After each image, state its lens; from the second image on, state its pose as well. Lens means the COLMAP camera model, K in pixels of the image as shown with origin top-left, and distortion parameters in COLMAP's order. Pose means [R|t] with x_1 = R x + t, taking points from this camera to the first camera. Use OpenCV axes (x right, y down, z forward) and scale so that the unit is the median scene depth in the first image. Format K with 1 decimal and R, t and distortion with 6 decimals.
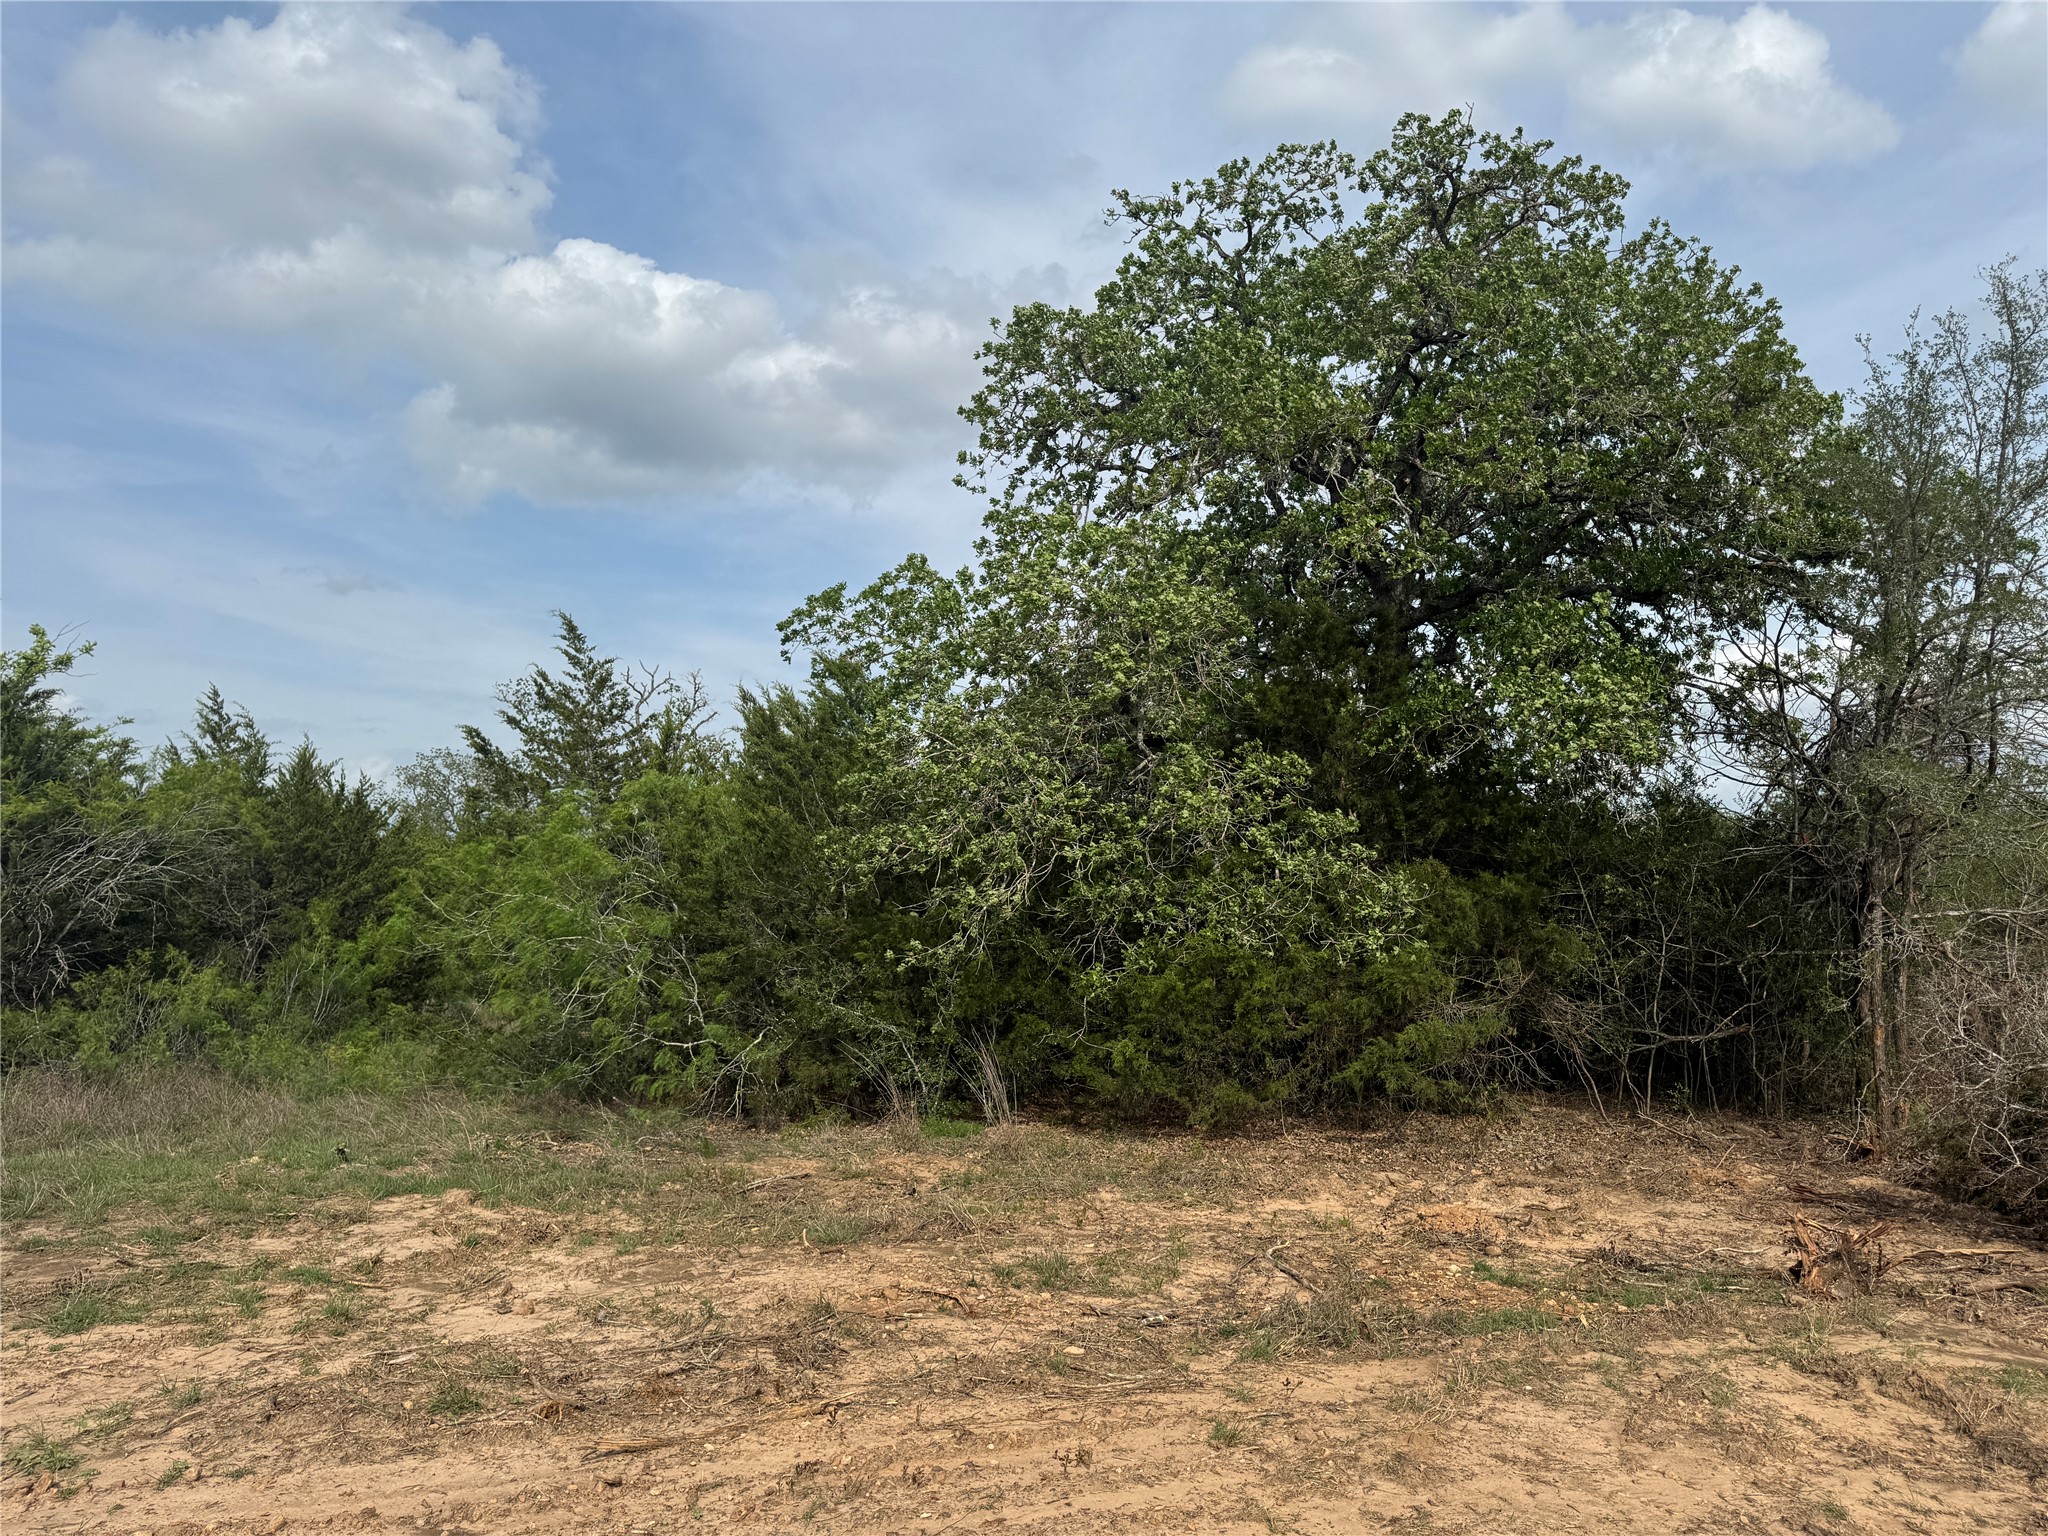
lens RADIAL K [[1487.1, 0, 1036.3], [0, 1487.1, 763.2], [0, 0, 1]] dist [0.062979, -0.087389]
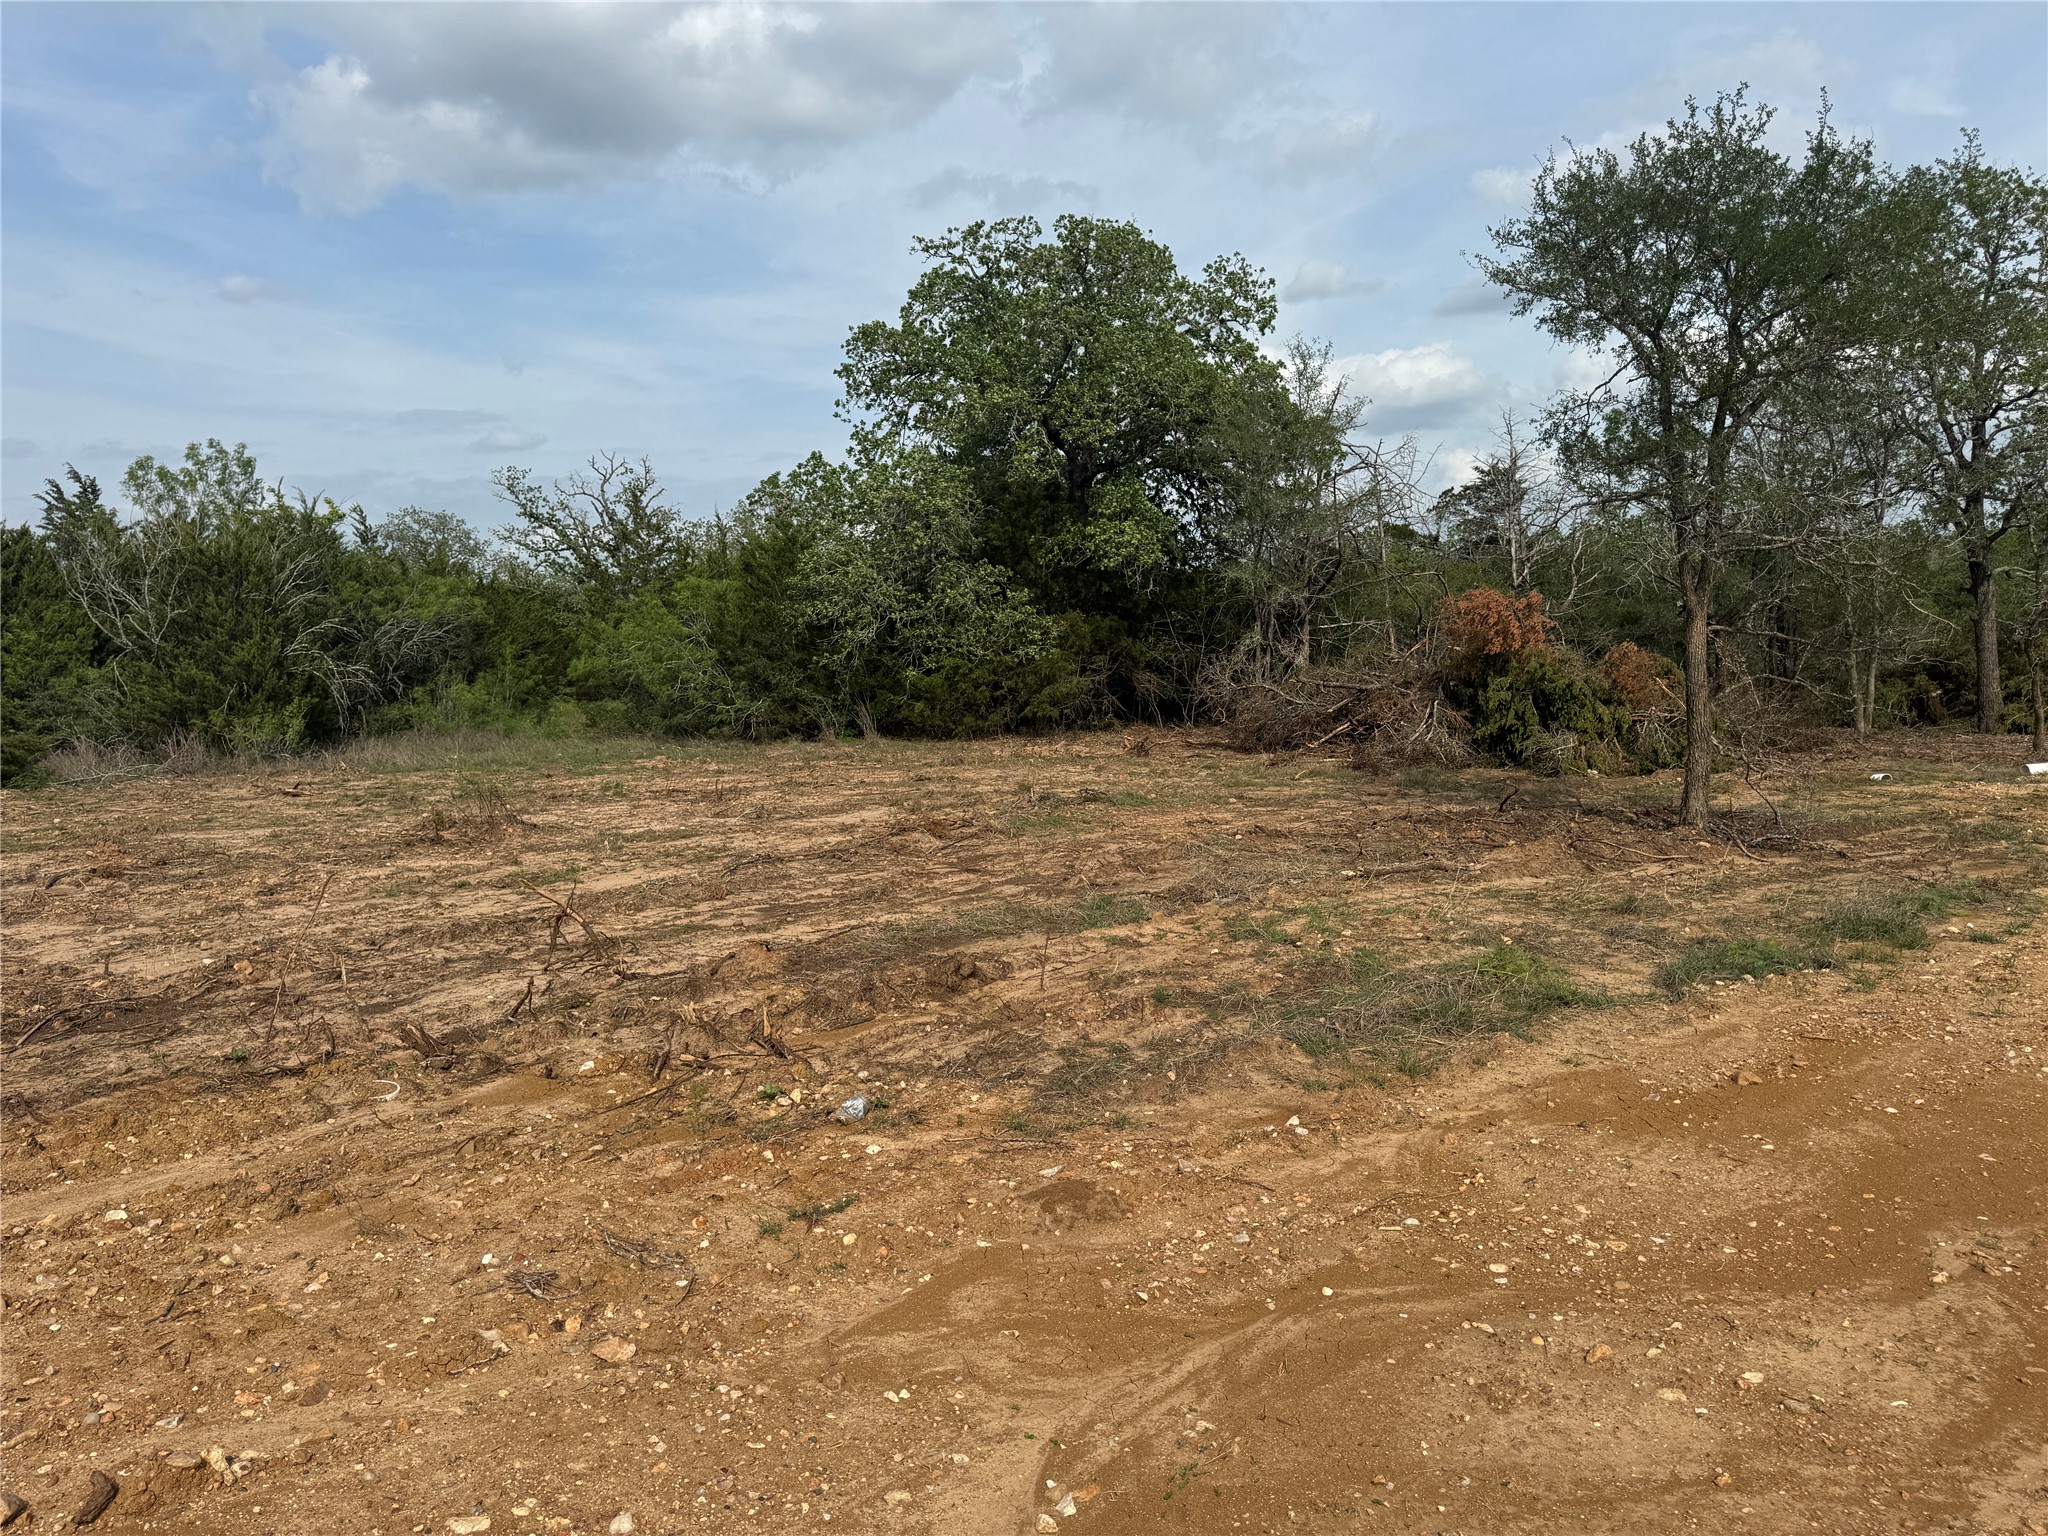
lens RADIAL K [[1487.1, 0, 1034.4], [0, 1487.1, 774.1], [0, 0, 1]] dist [0.062979, -0.087389]
pose [[0.997067, -0.040871, 0.064707, 0.058484], [0.027243, 0.979624, 0.198983, -0.115569], [-0.071521, -0.196637, 0.977864, -0.982984]]
